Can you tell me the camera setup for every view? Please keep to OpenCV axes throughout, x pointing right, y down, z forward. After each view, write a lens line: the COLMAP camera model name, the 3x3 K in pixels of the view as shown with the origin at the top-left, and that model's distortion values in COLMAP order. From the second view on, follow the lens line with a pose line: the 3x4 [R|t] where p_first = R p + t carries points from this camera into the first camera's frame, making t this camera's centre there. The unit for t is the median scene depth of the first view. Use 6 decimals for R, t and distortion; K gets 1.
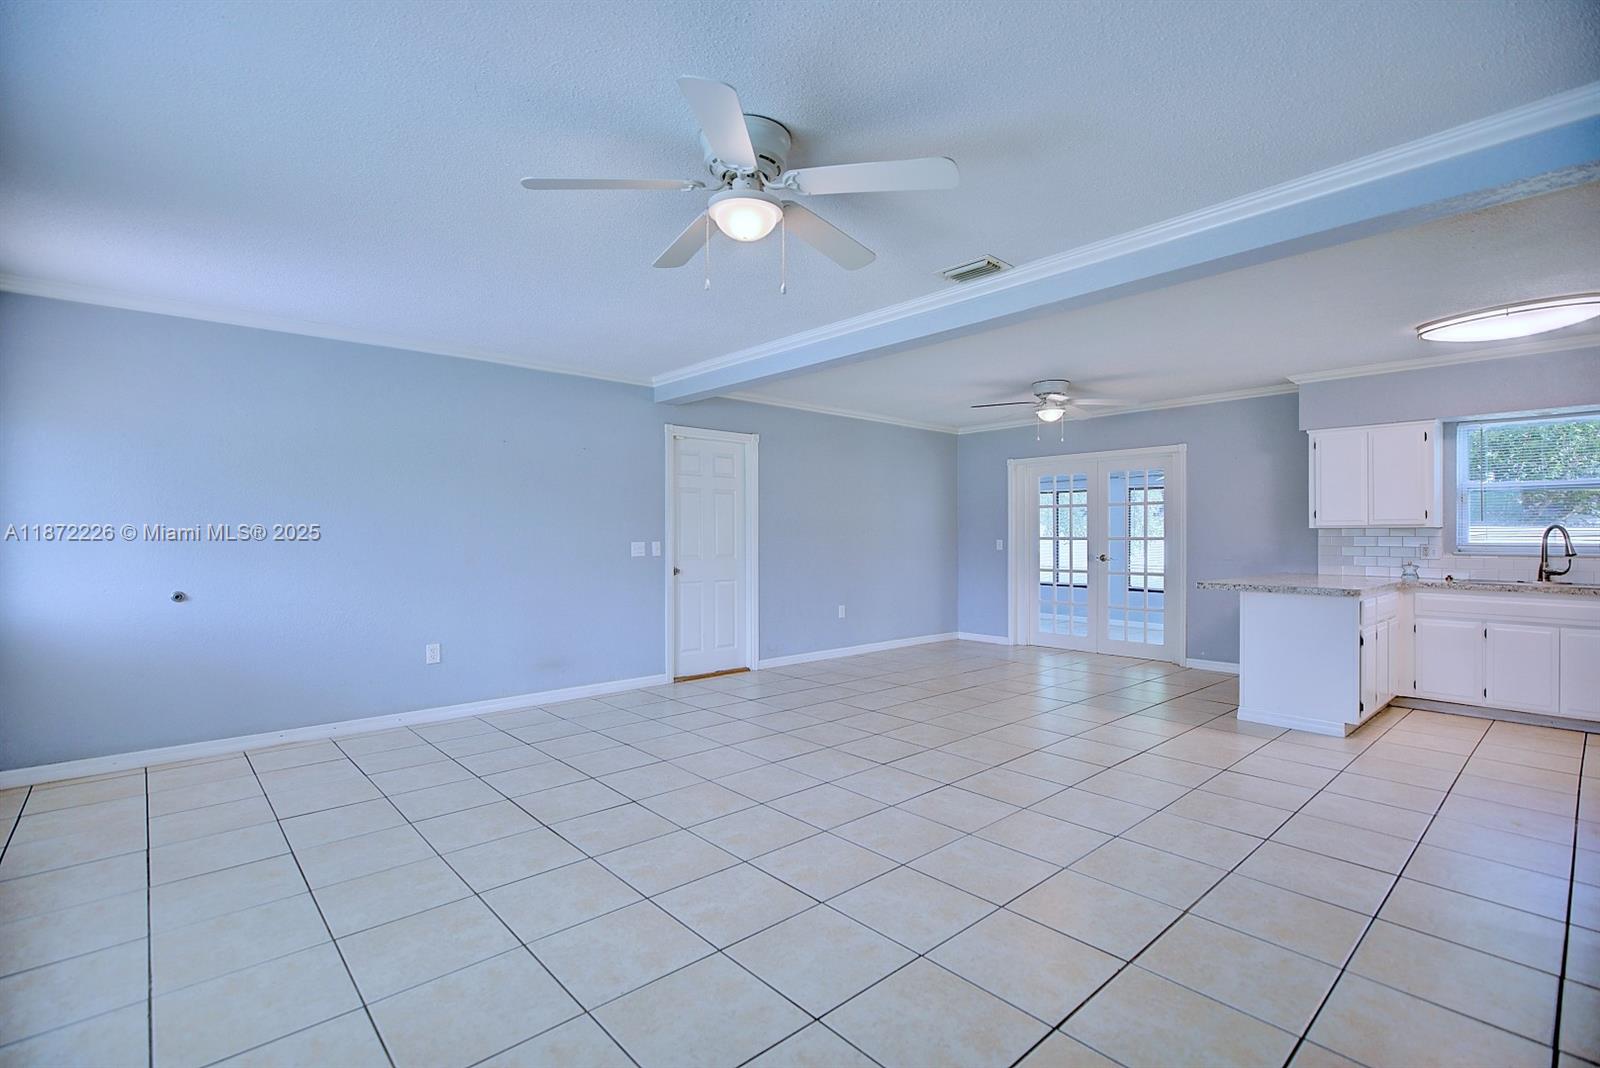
lens RADIAL K [[730.8, 0, 800.0], [0, 730.8, 534.0], [0, 0, 1]] dist [0.000658, 0.000060]
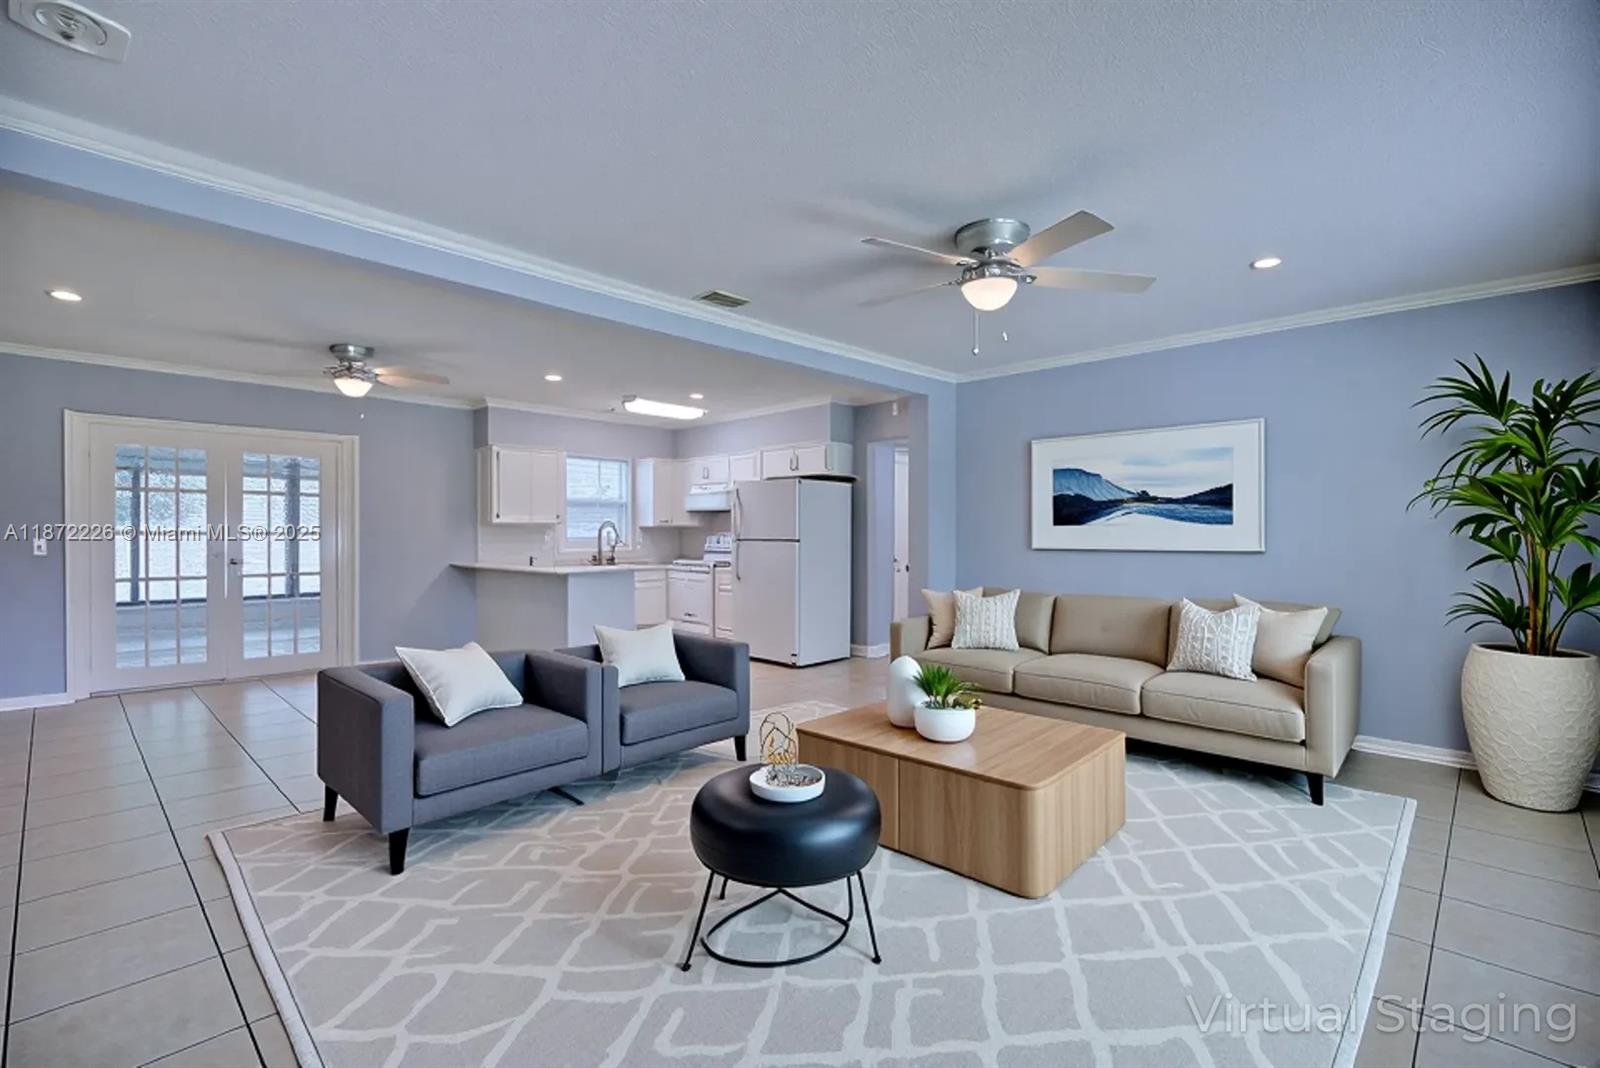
lens RADIAL K [[708.2, 0, 800.0], [0, 708.2, 534.0], [0, 0, 1]] dist [0.002350, 0.000231]
pose [[-0.069525, -0.003330, 0.997575, -0.512396], [-0.000607, 0.999994, 0.003296, 0.002816], [-0.997580, -0.000377, -0.069527, 0.560008]]
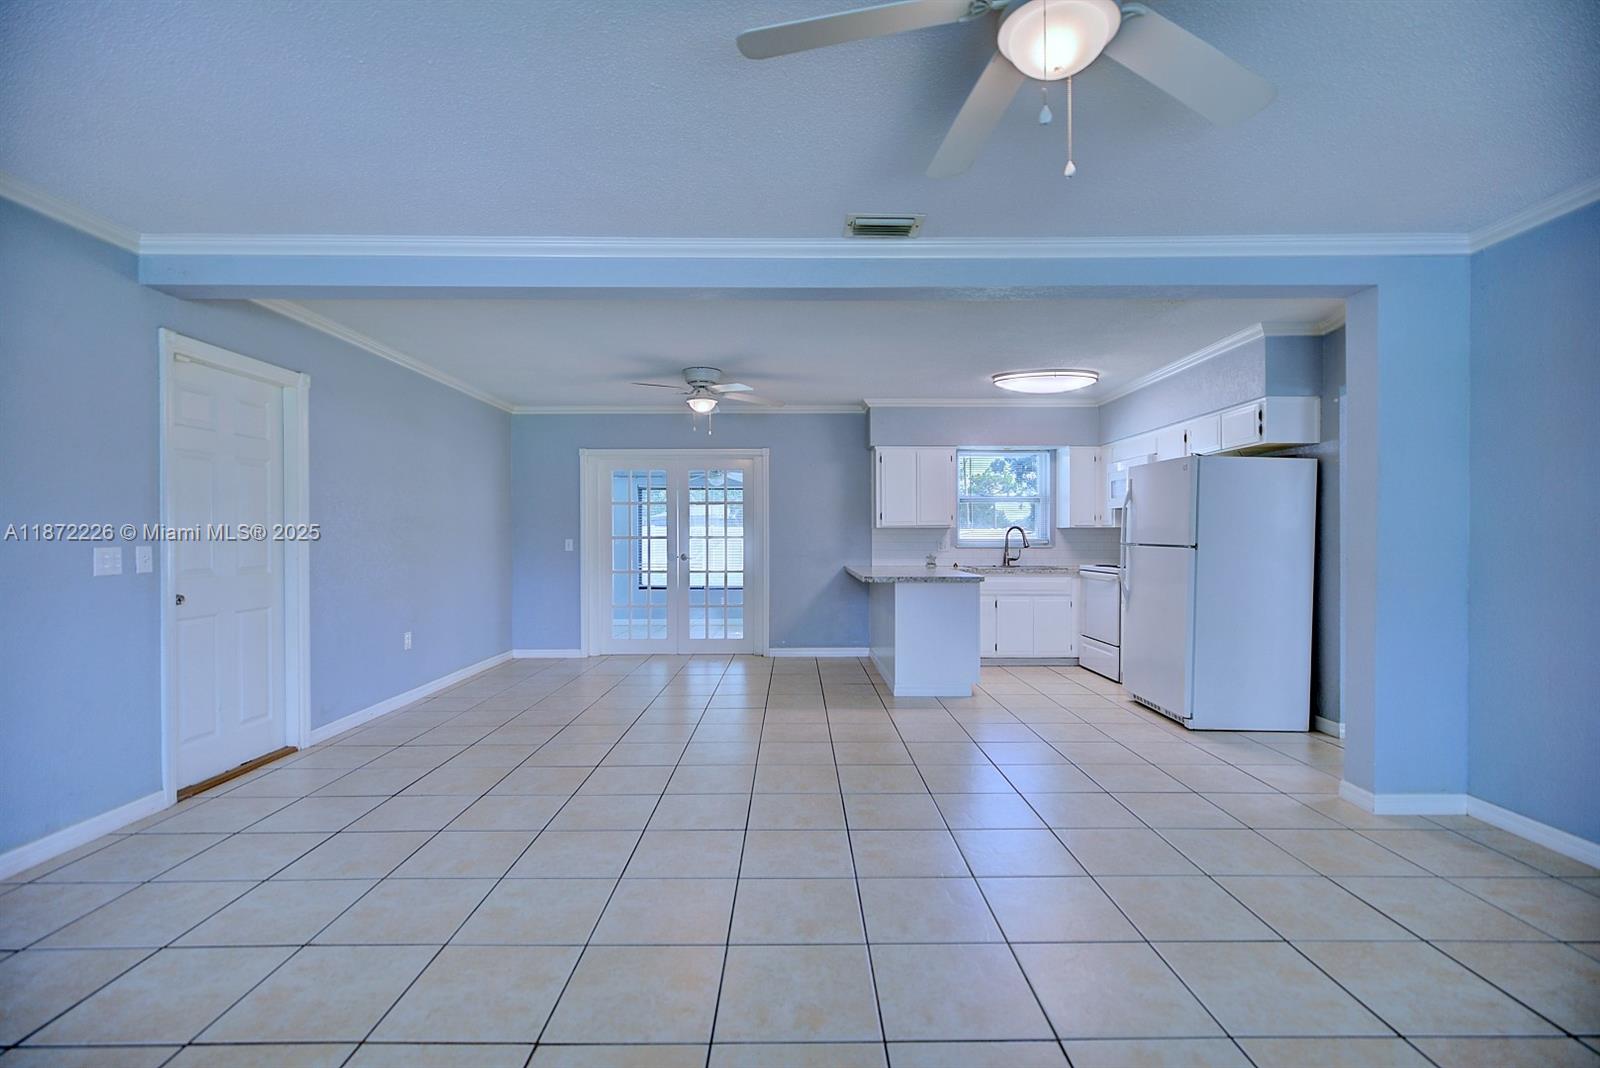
lens RADIAL K [[730.8, 0, 800.0], [0, 730.8, 534.0], [0, 0, 1]] dist [0.000658, 0.000060]
pose [[0.663627, -0.000776, 0.748063, -0.278645], [0.000725, 1.000000, 0.000394, 0.001661], [-0.748063, 0.000281, 0.663627, 0.291773]]
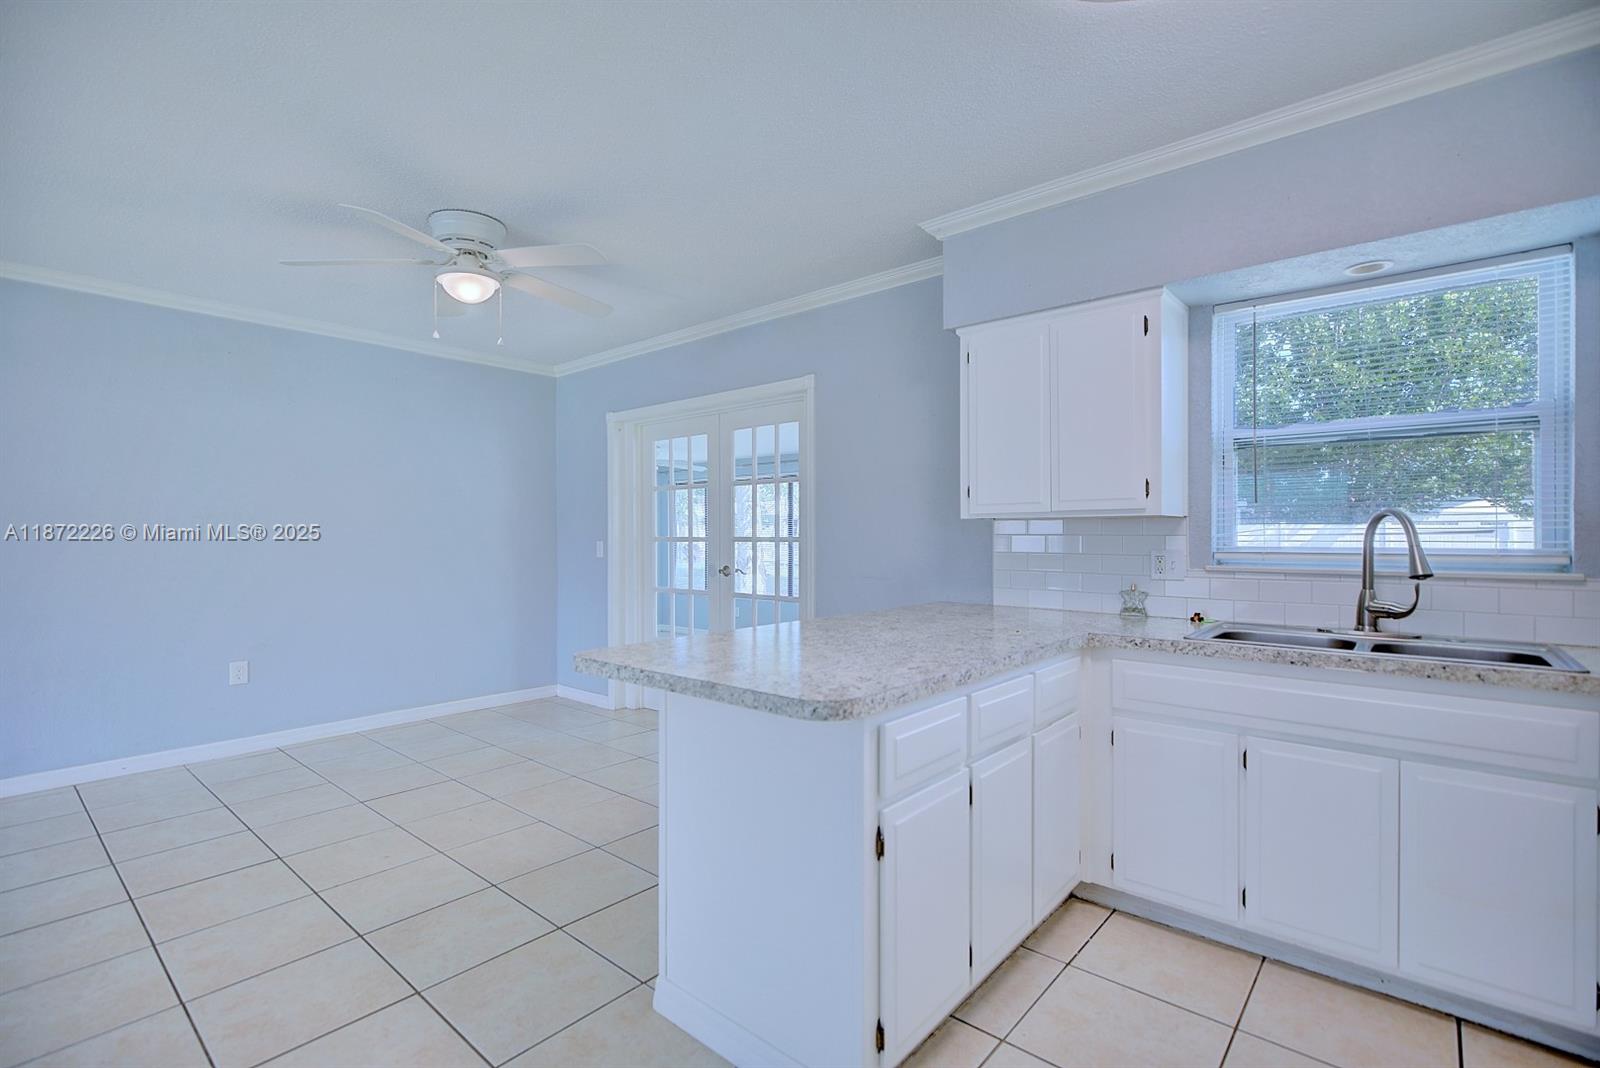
lens RADIAL K [[730.8, 0, 800.0], [0, 730.8, 534.0], [0, 0, 1]] dist [0.000658, 0.000060]
pose [[0.991721, -0.000088, 0.128414, 0.505768], [0.000276, 0.999999, -0.001449, 0.003322], [-0.128414, 0.001472, 0.991720, 0.493304]]
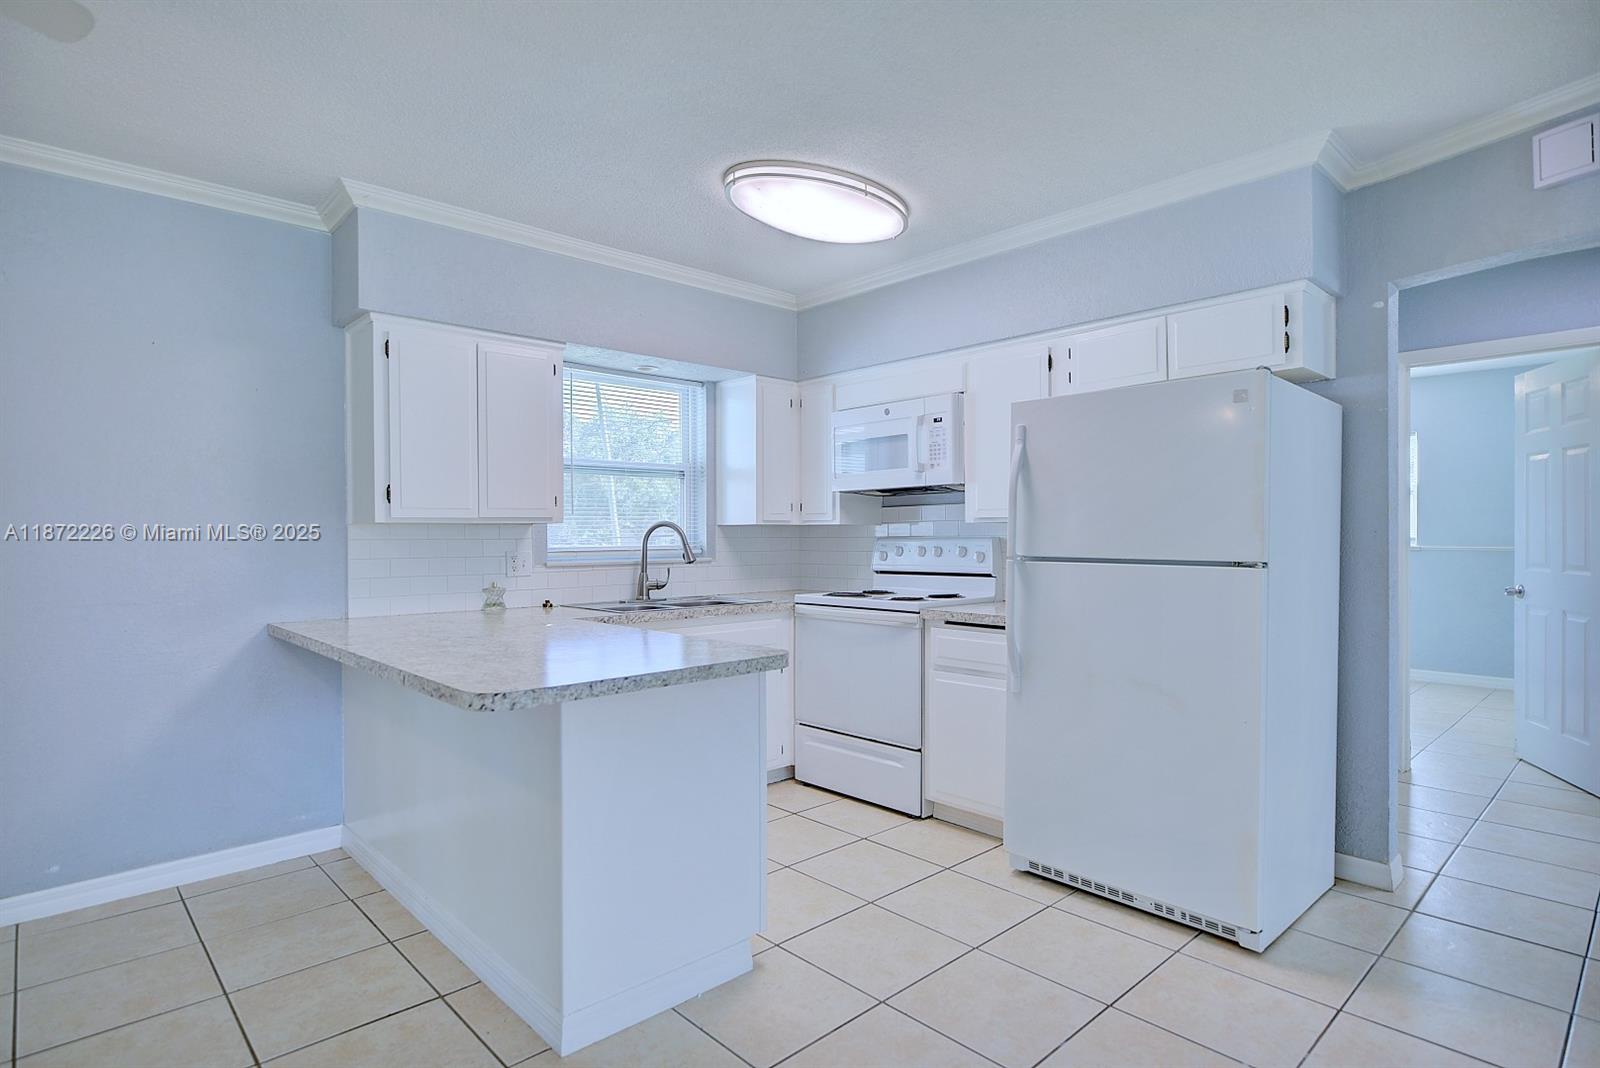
lens RADIAL K [[834.2, 0, 806.6], [0, 834.2, 541.9], [0, 0, 1]] dist [-0.001737, 0.000174]
pose [[-0.020386, -0.011371, 0.999728, 0.152310], [0.002556, 0.999931, 0.011425, -0.001214], [-0.999789, 0.002788, -0.020355, 0.717932]]
